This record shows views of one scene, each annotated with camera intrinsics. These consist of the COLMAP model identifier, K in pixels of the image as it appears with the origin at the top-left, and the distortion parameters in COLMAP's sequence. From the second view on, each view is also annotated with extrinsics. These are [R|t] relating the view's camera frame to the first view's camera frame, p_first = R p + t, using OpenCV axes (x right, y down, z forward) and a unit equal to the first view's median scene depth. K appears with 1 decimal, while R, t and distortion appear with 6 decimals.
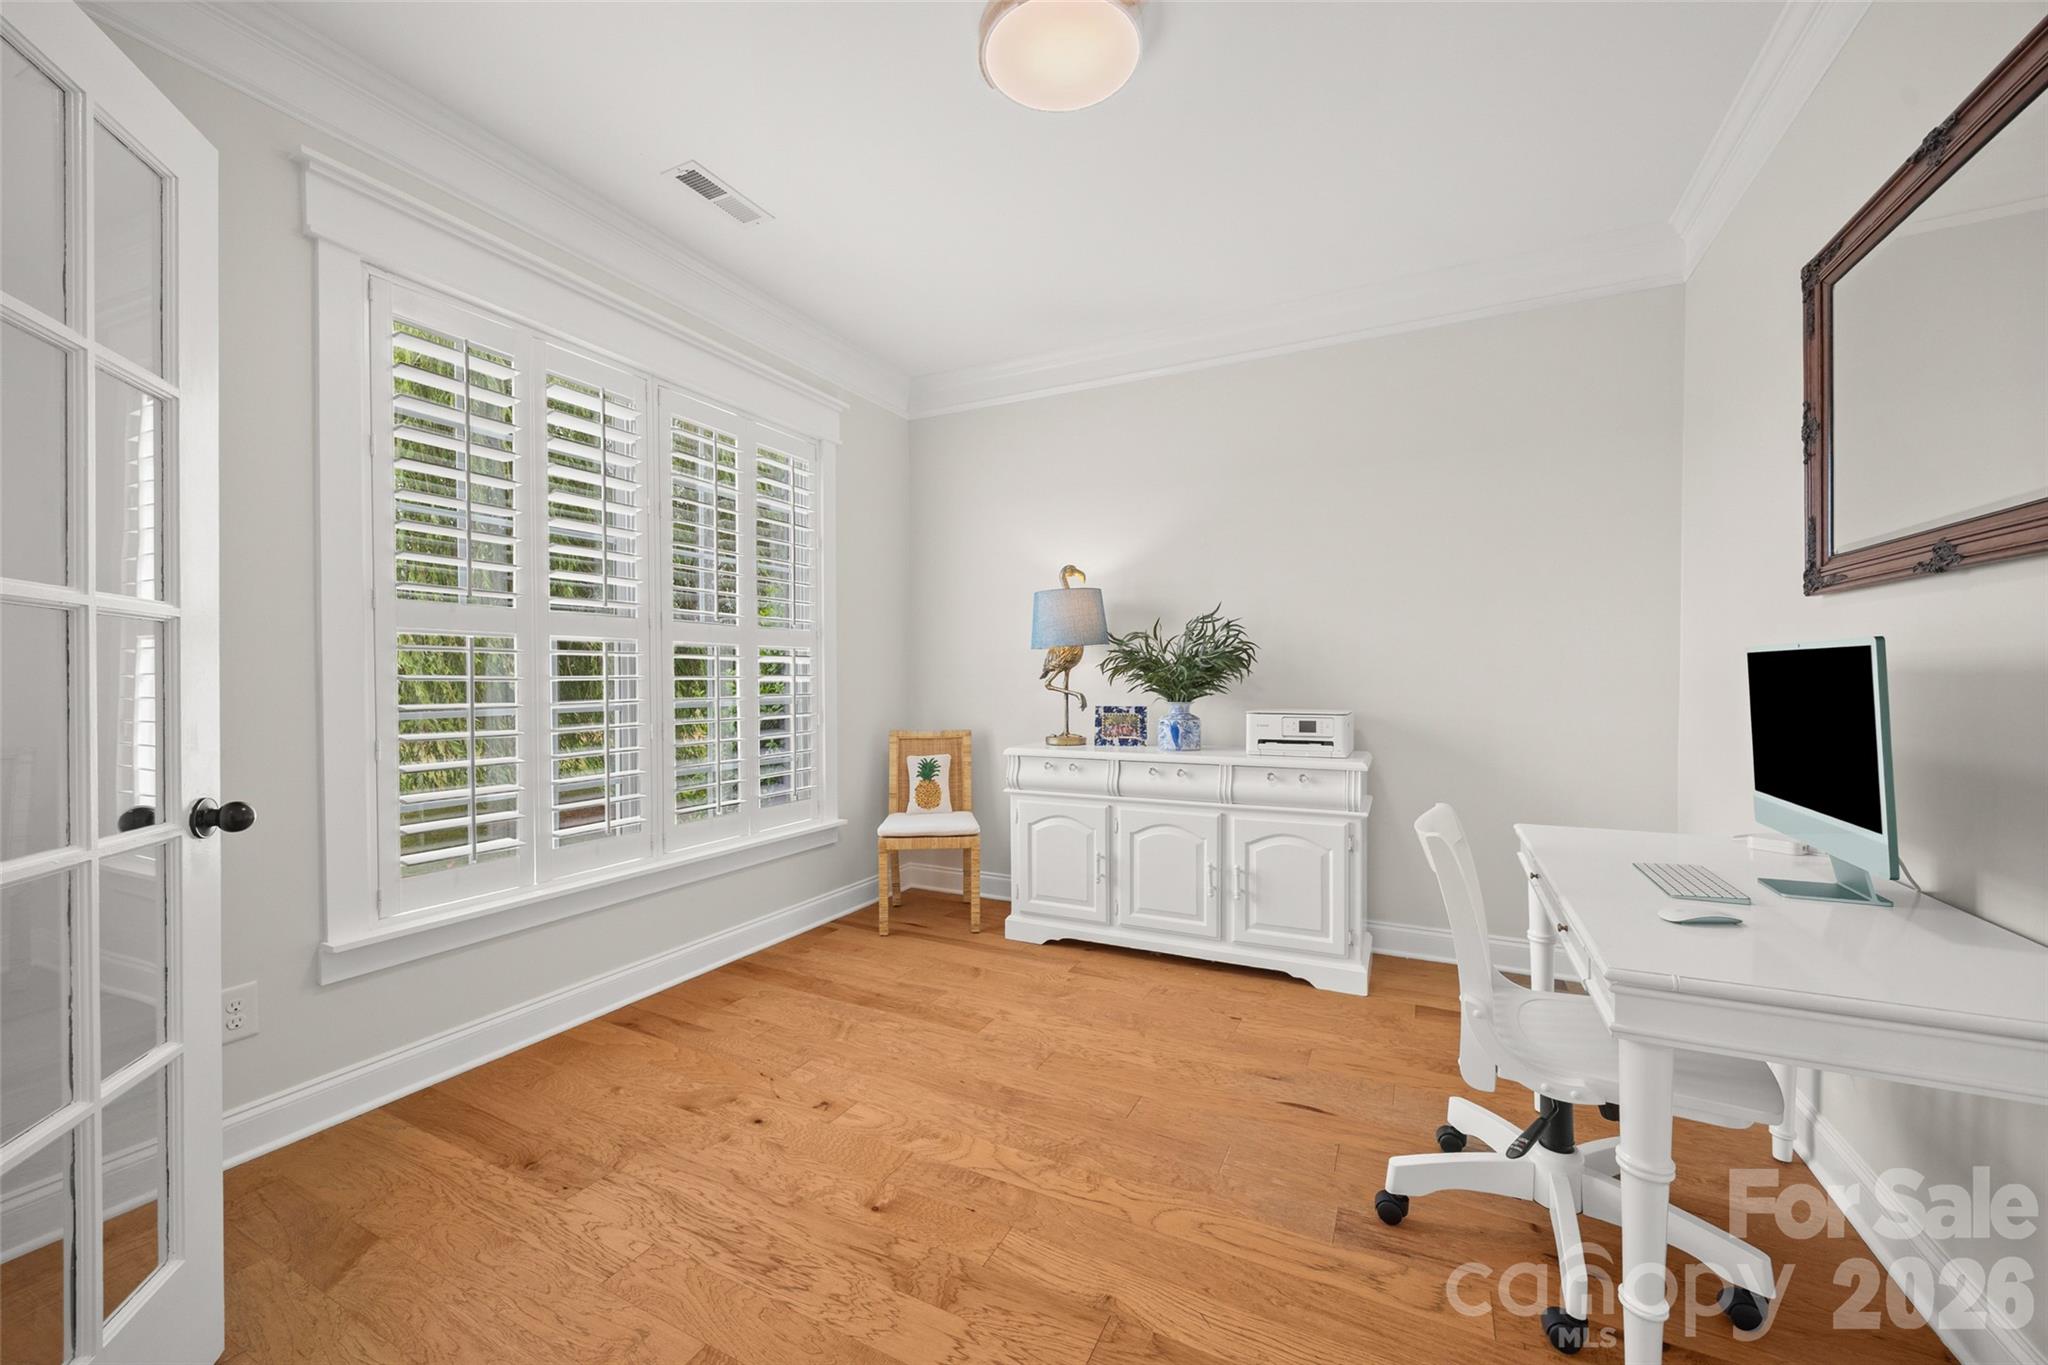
lens RADIAL K [[788.6, 0, 1031.3], [0, 788.6, 678.3], [0, 0, 1]] dist [0.003433, 0.001111]
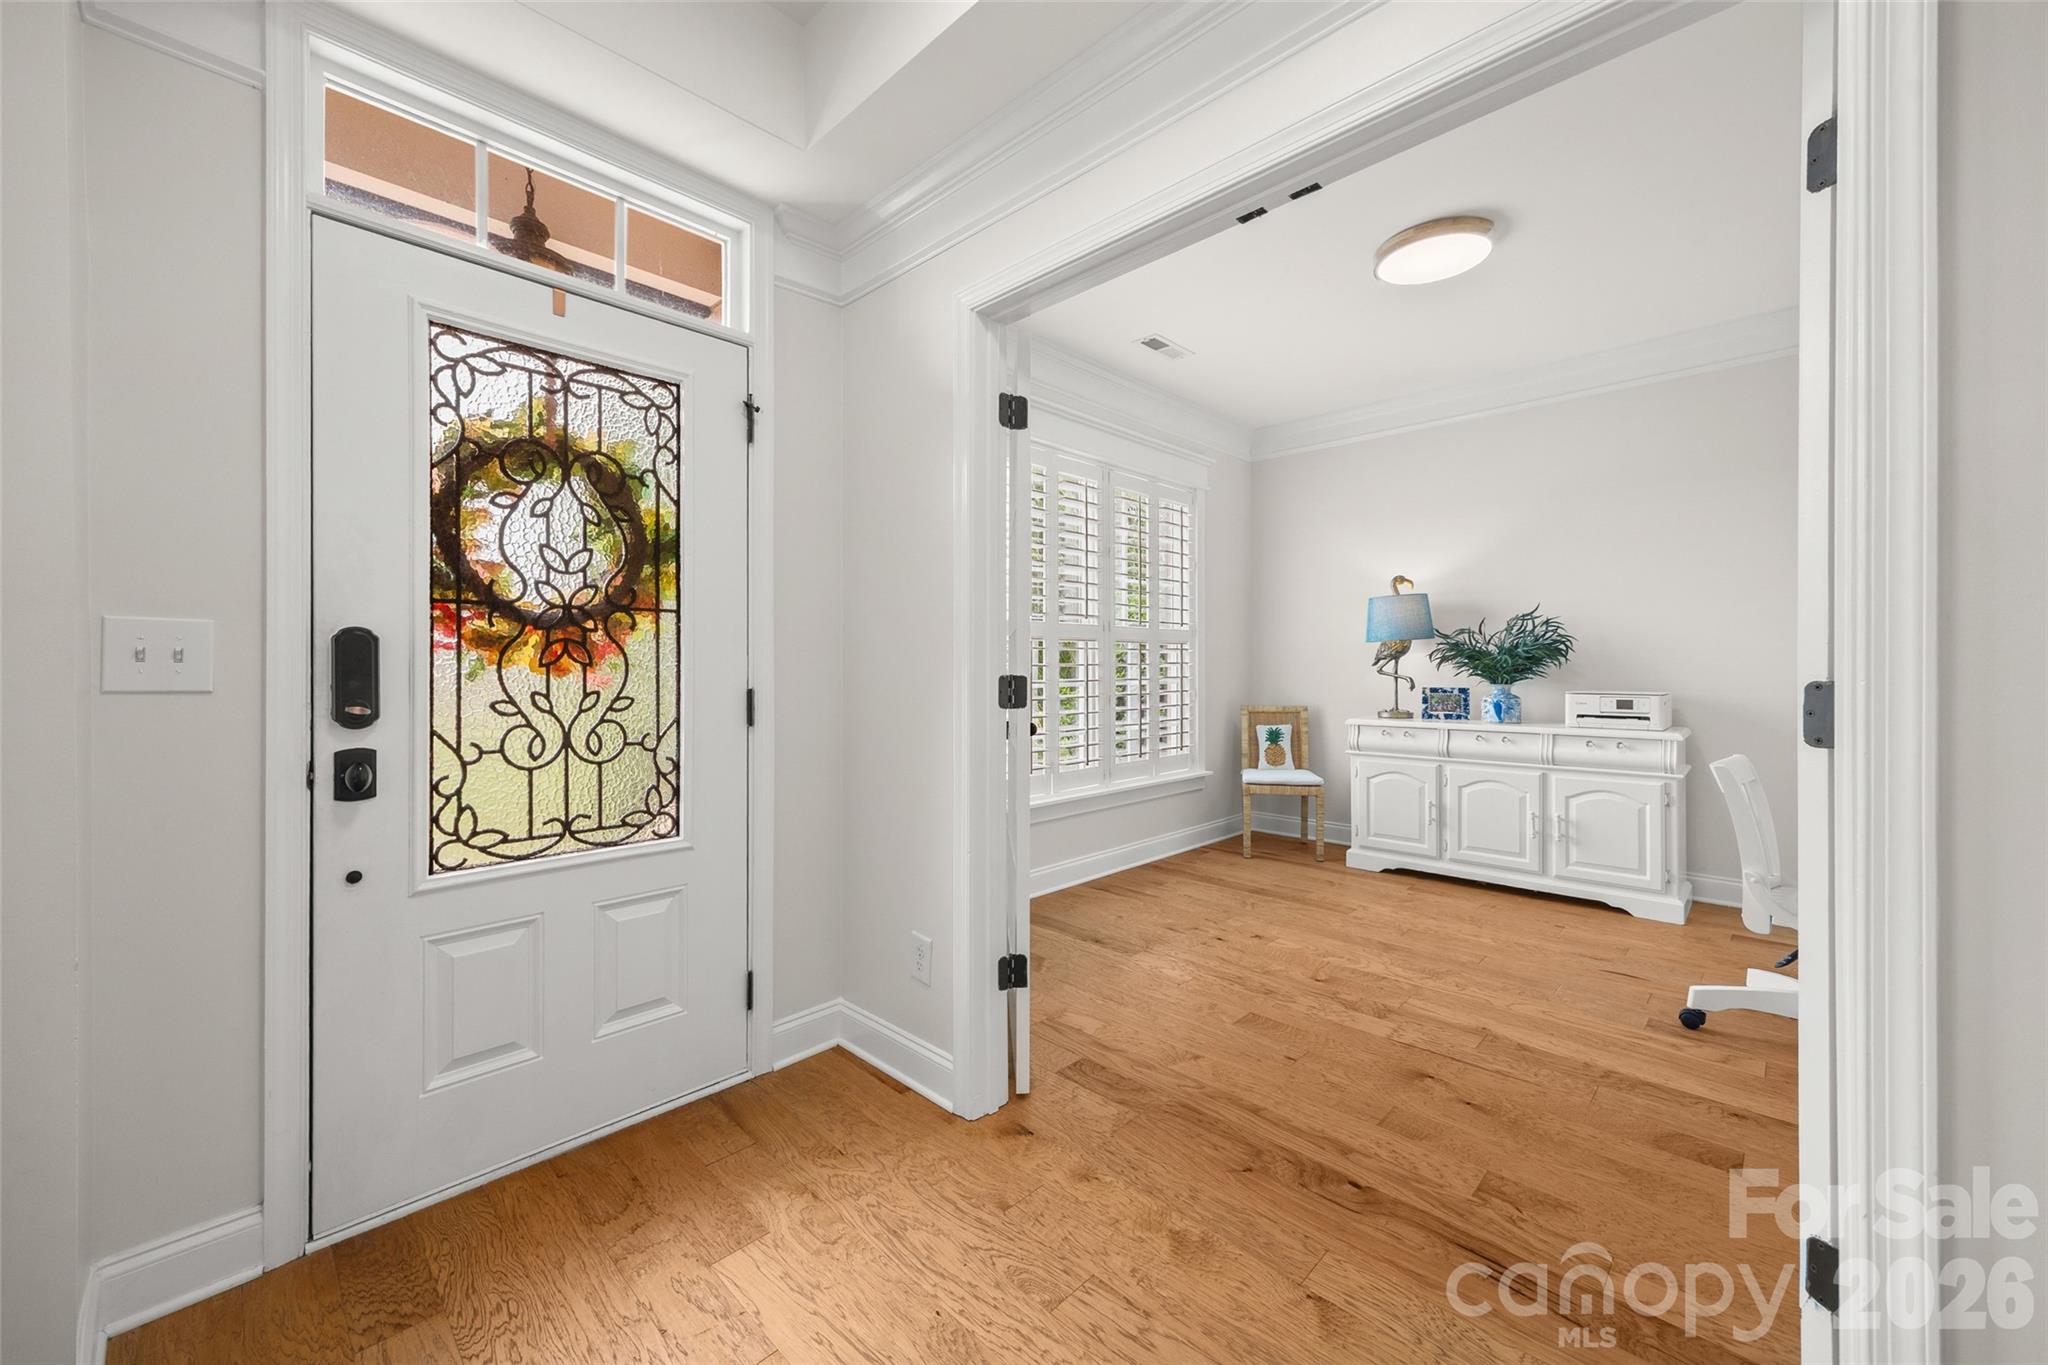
lens RADIAL K [[788.6, 0, 1020.9], [0, 788.6, 664.6], [0, 0, 1]] dist [0.003433, 0.001111]
pose [[0.950186, -0.000515, -0.311682, -0.158334], [-0.000089, 0.999998, -0.001924, 0.001680], [0.311683, 0.001856, 0.950184, -0.459313]]
